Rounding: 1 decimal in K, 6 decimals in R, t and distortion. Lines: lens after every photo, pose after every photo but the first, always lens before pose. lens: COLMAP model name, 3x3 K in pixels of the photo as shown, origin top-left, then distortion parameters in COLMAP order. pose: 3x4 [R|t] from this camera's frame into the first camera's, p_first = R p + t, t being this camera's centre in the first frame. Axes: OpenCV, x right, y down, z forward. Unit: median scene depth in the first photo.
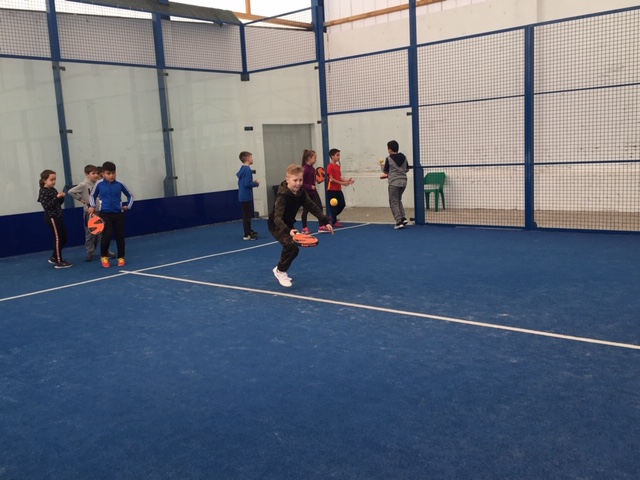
lens RADIAL K [[645.7, 0, 320.0], [0, 645.7, 240.0], [0, 0, 1]] dist [-0.002162, -0.005087]
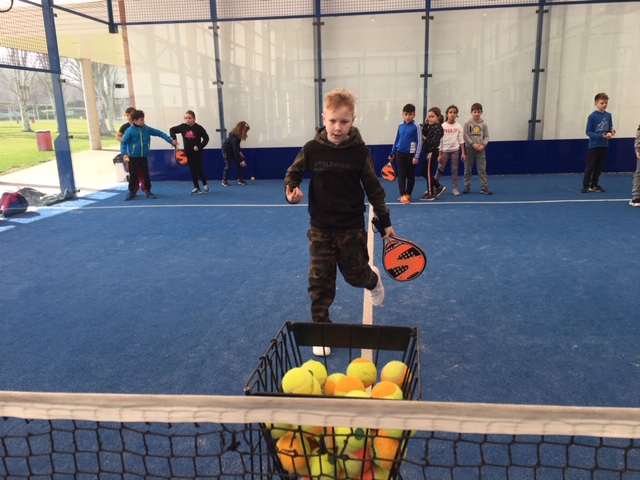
lens RADIAL K [[532.6, 0, 320.0], [0, 532.6, 240.0], [0, 0, 1]] dist [0.088581, 0.001938]
pose [[0.578478, 0.225549, -0.783894, 0.479681], [-0.117973, 0.974041, 0.193201, -0.070469], [0.807121, -0.019285, 0.590070, 0.409001]]
